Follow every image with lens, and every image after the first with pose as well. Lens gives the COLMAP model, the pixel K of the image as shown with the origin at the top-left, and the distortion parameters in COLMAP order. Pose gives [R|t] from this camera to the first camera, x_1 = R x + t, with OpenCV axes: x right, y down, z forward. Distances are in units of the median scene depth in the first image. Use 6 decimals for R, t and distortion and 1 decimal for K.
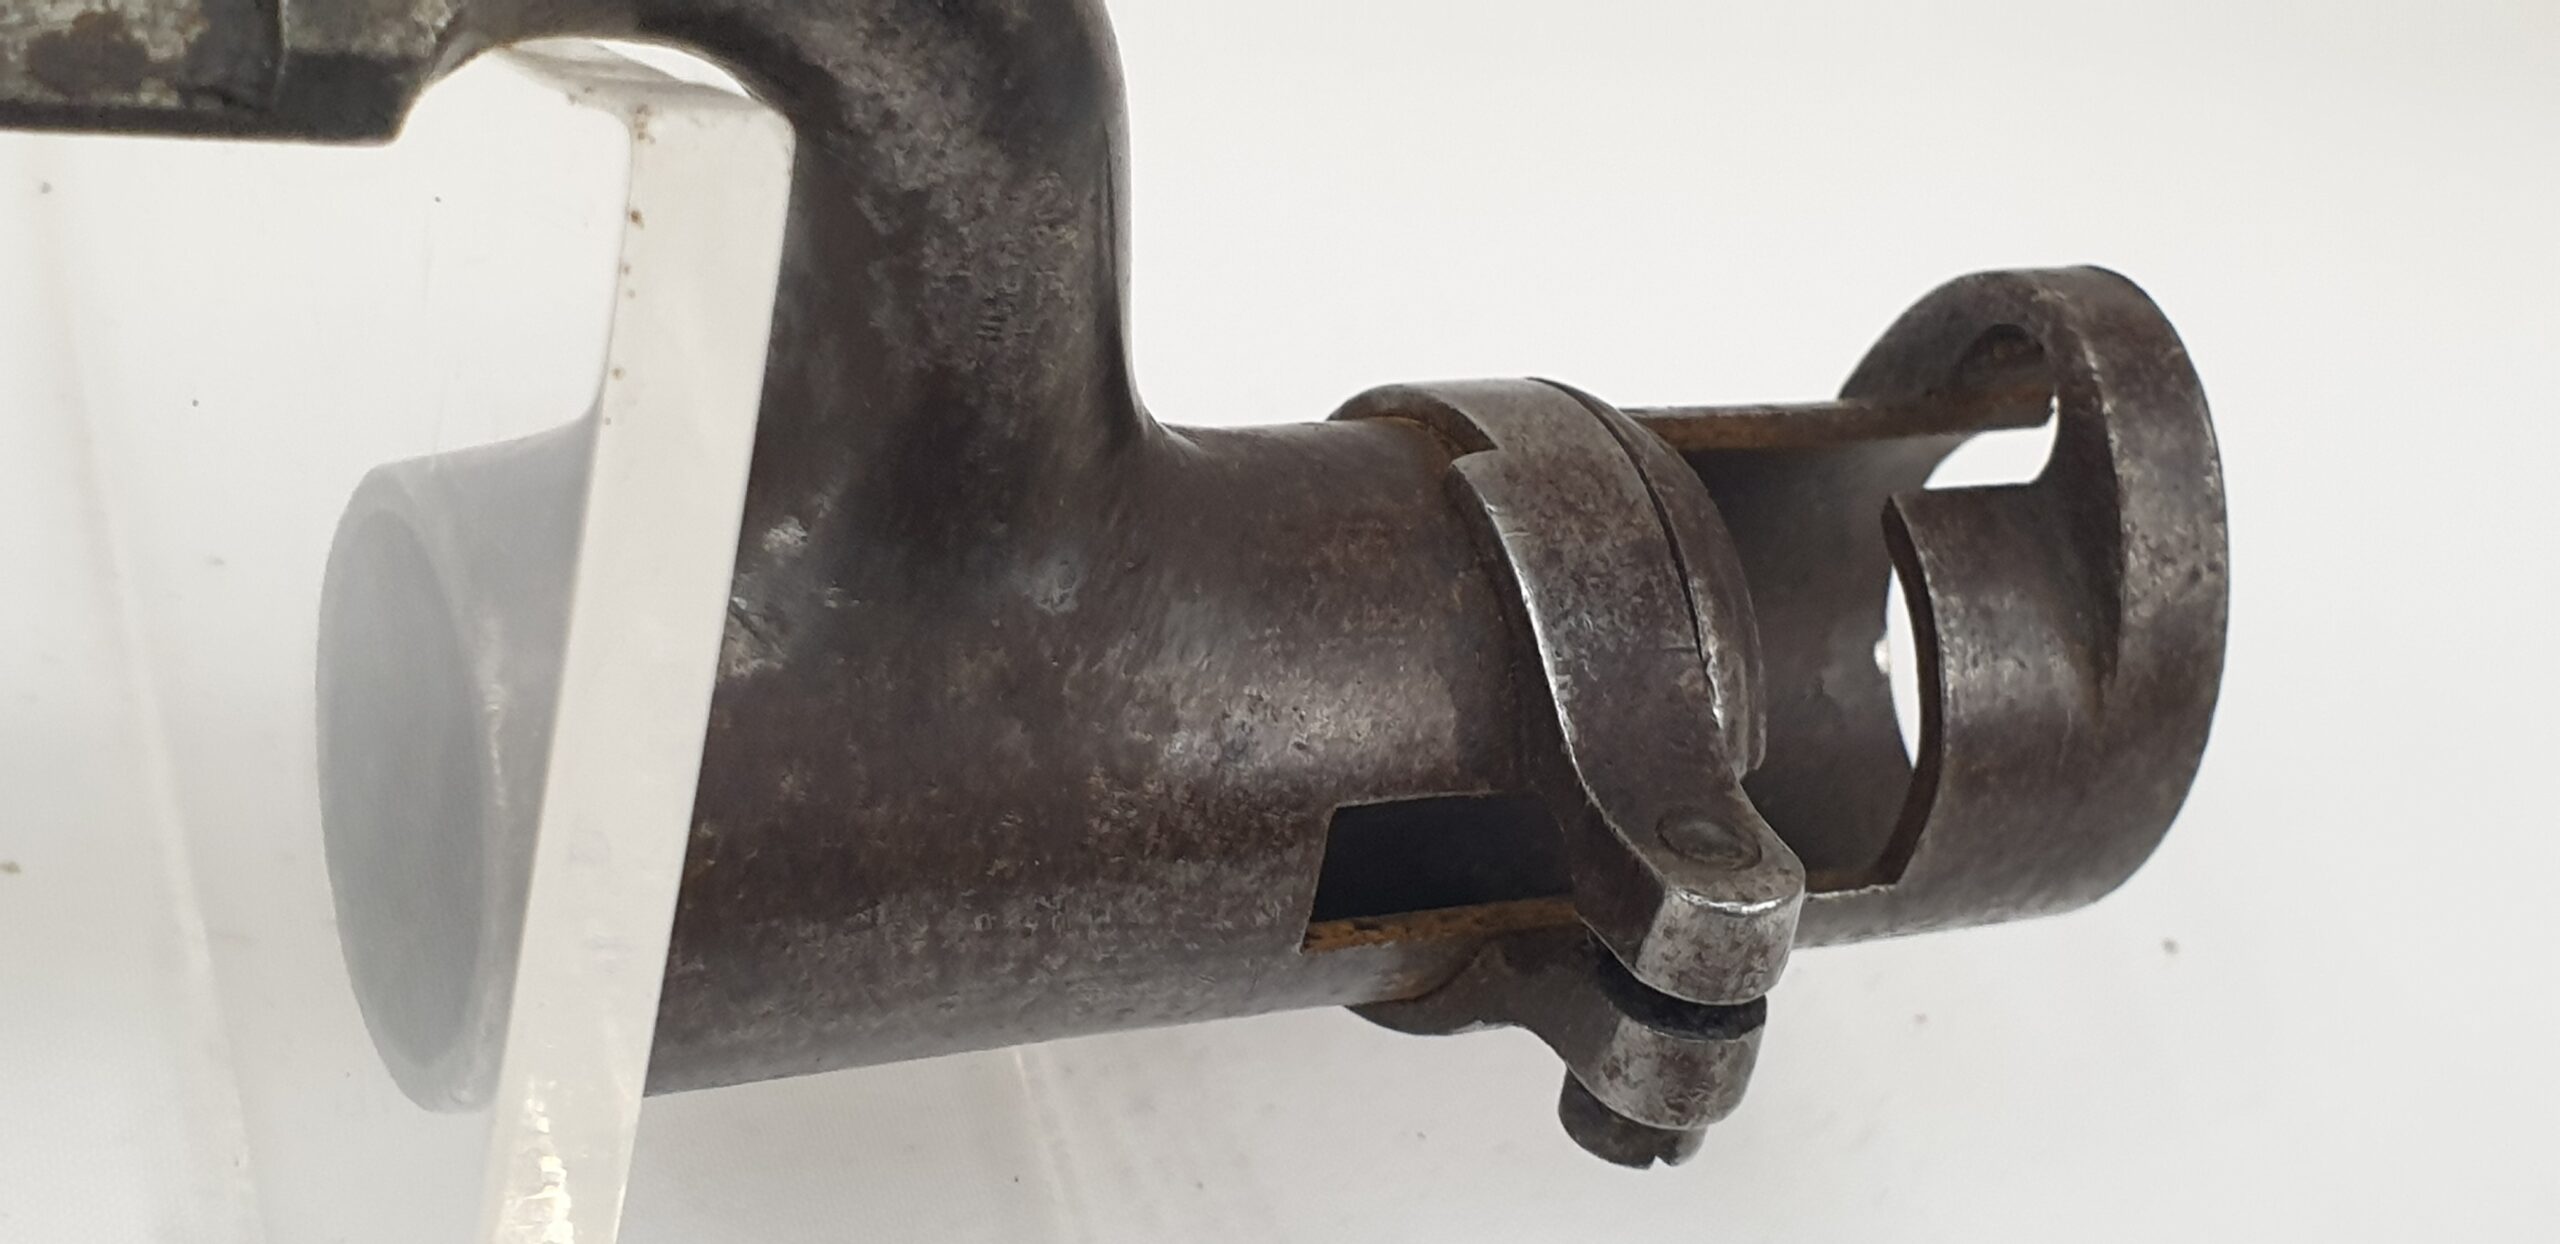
lens RADIAL K [[2209.8, 0, 1289.1], [0, 2209.8, 631.1], [0, 0, 1]] dist [0.023115, -0.067920]
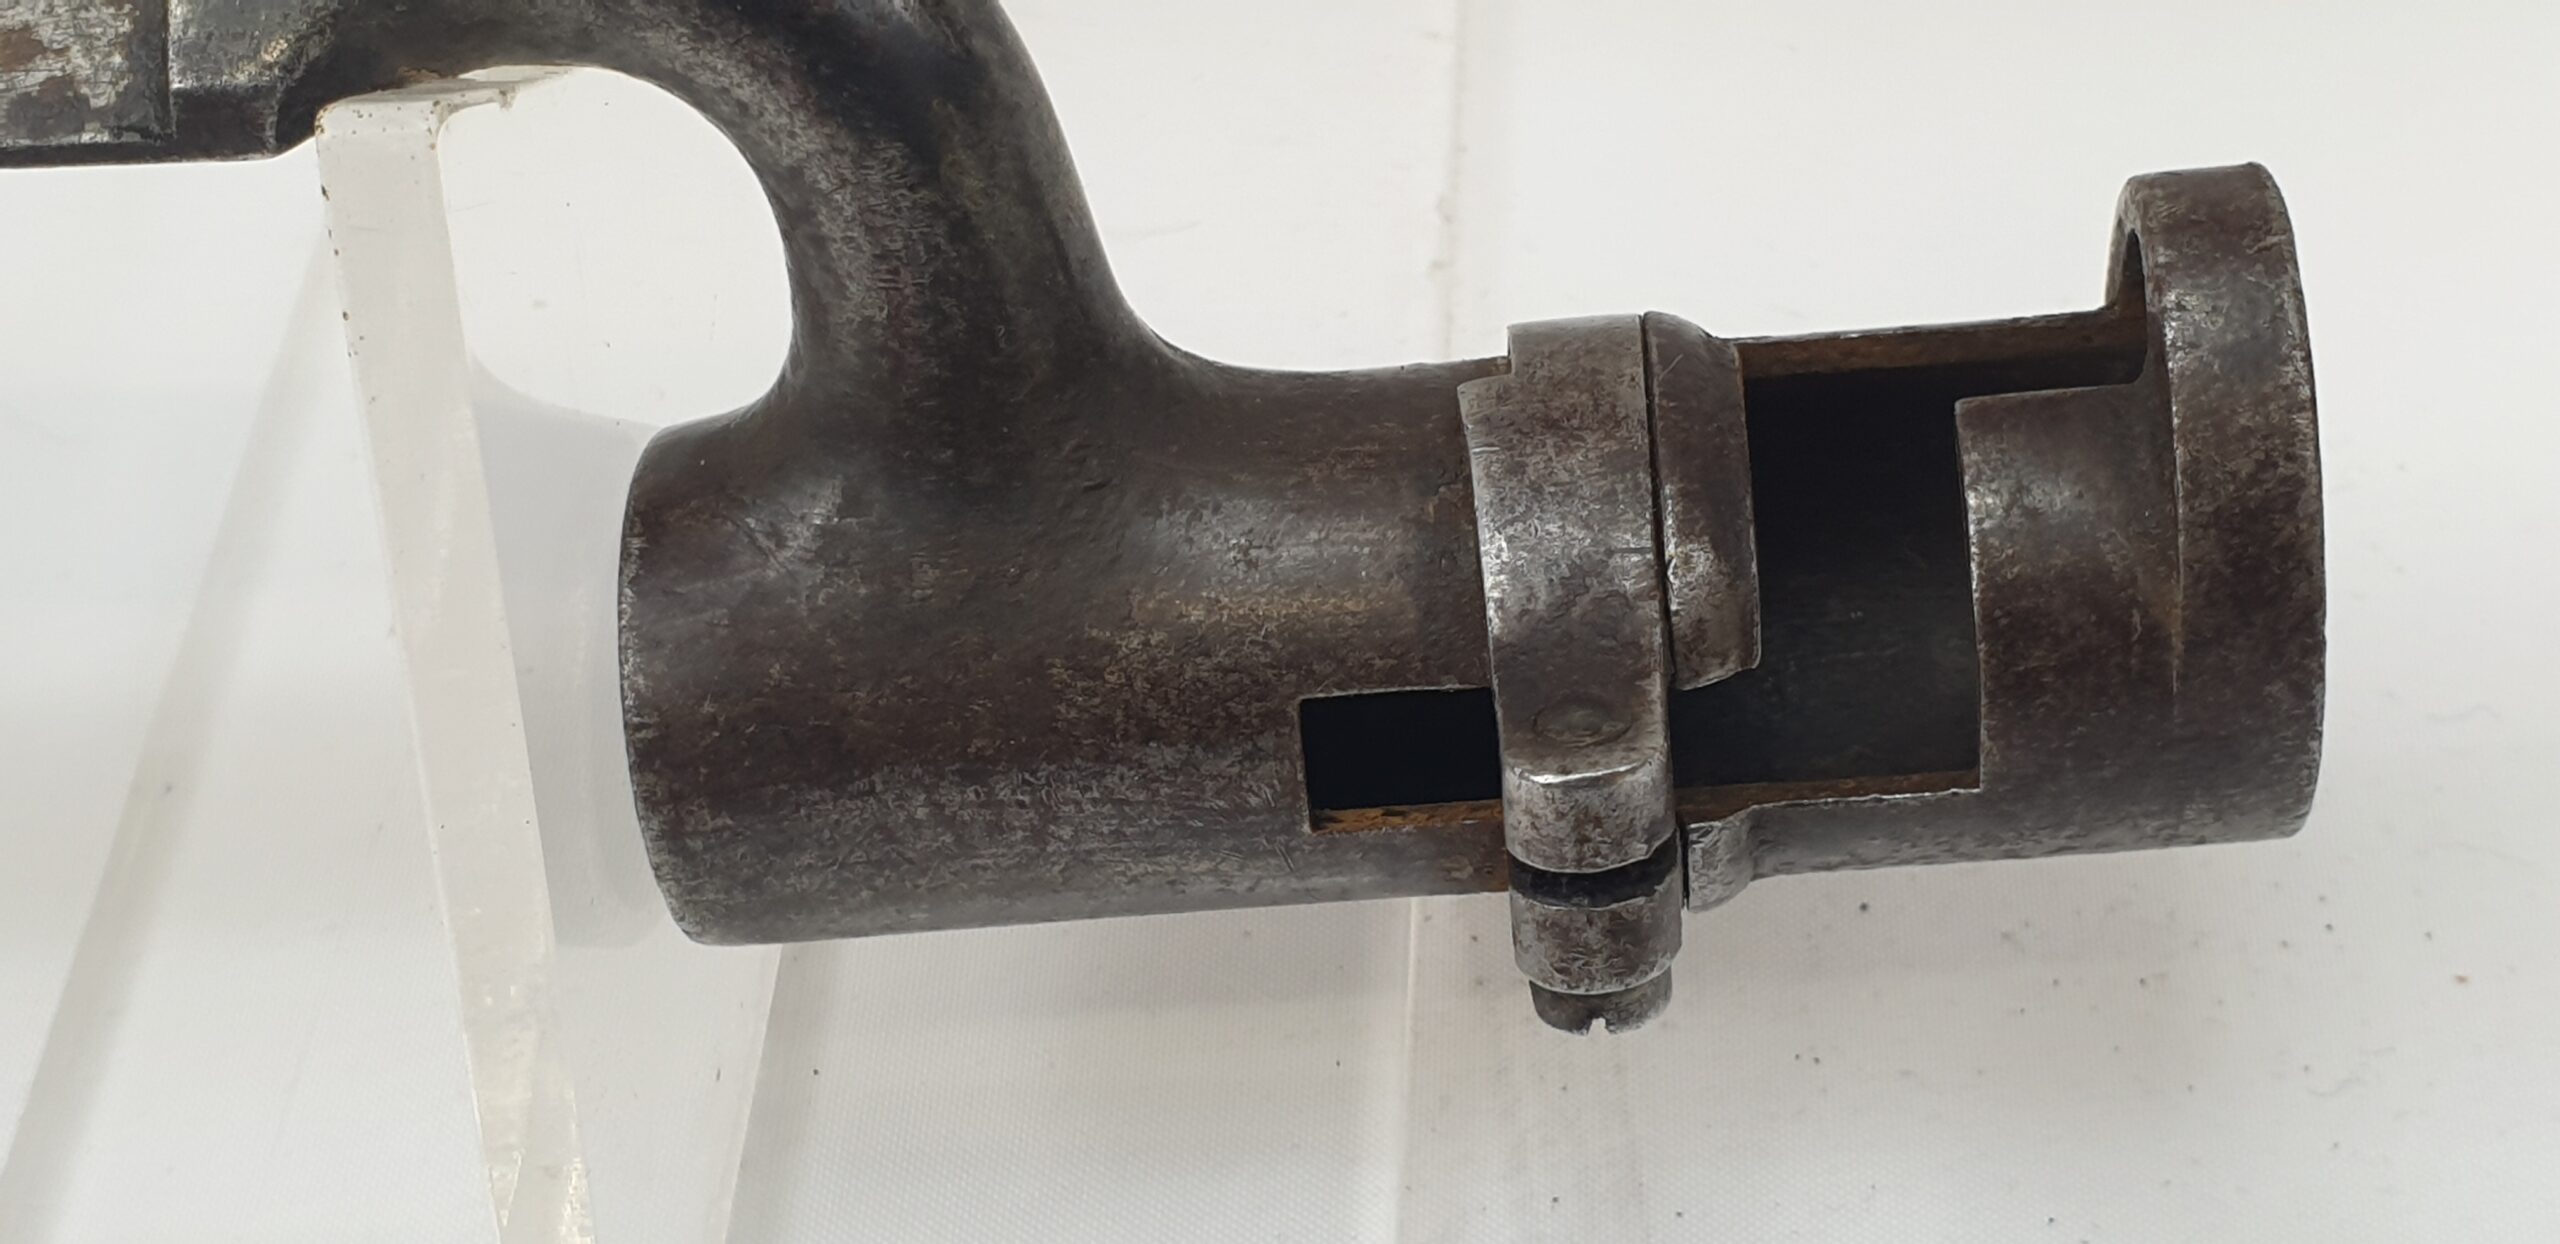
lens RADIAL K [[2018.1, 0, 1265.3], [0, 2018.1, 636.6], [0, 0, 1]] dist [0.033510, -0.062347]
pose [[0.952151, -0.014582, -0.305281, 0.332292], [0.019010, 0.999753, 0.011540, 0.038148], [0.305037, -0.016791, 0.952192, 0.026211]]
